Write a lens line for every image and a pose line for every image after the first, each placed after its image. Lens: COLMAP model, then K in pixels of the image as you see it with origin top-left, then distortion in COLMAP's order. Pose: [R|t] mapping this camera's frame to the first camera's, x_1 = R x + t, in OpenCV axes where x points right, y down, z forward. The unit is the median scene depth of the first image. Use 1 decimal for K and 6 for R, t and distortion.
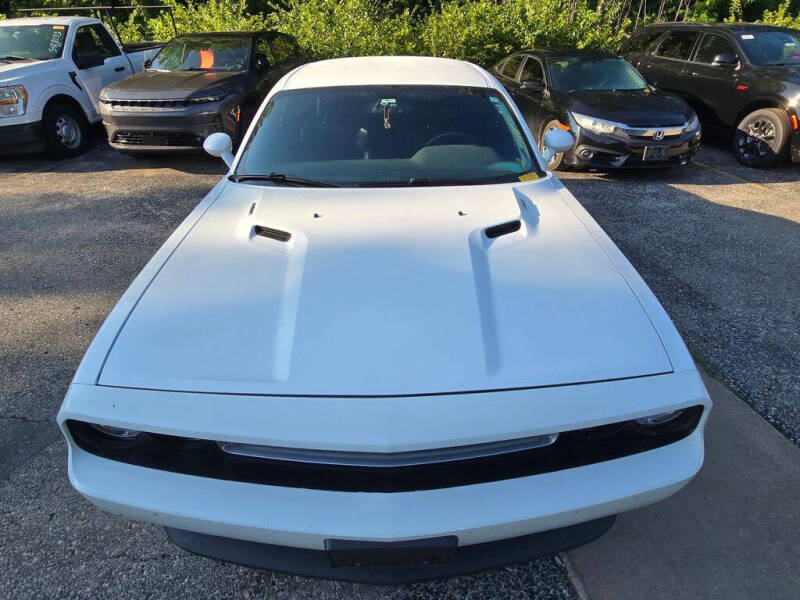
lens RADIAL K [[474.8, 0, 405.6], [0, 474.8, 282.6], [0, 0, 1]] dist [-0.001415, -0.001739]
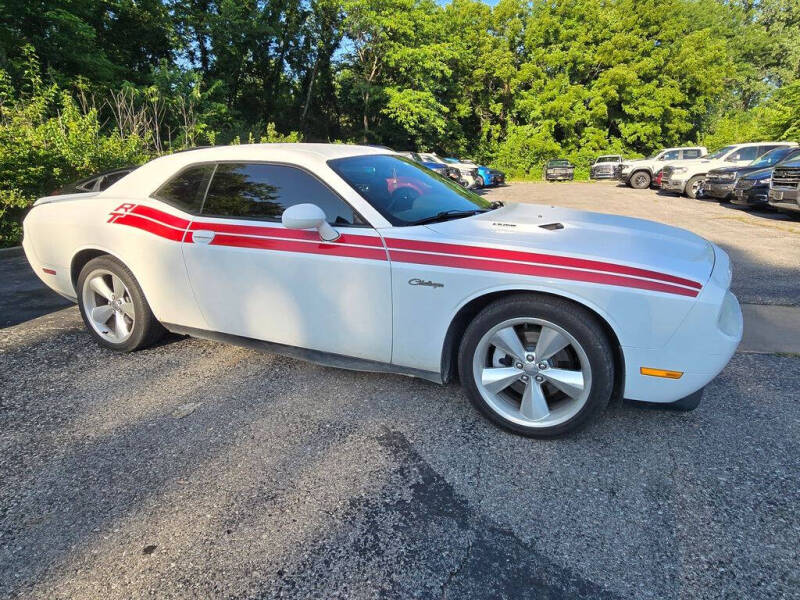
lens RADIAL K [[473.8, 0, 402.1], [0, 473.8, 284.7], [0, 0, 1]] dist [-0.000643, -0.003590]
pose [[0.429123, -0.232265, 0.872872, -0.527513], [0.444166, 0.895722, 0.019984, -0.053010], [-0.786492, 0.379125, 0.487539, 0.221846]]
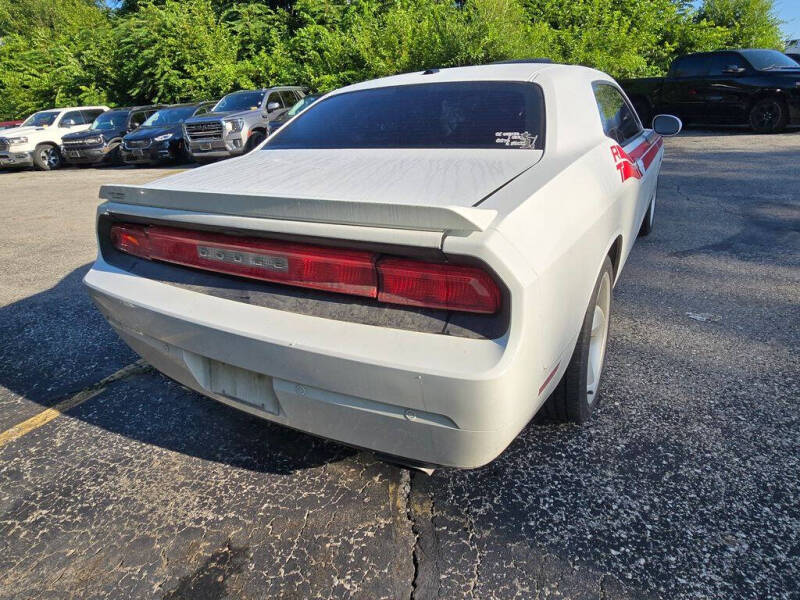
lens RADIAL K [[473.8, 0, 402.1], [0, 473.8, 284.7], [0, 0, 1]] dist [-0.000643, -0.003590]
pose [[-0.852347, -0.139085, 0.504143, -0.226323], [0.303086, 0.654224, 0.692914, -0.475176], [-0.426196, 0.743402, -0.515472, 1.001607]]
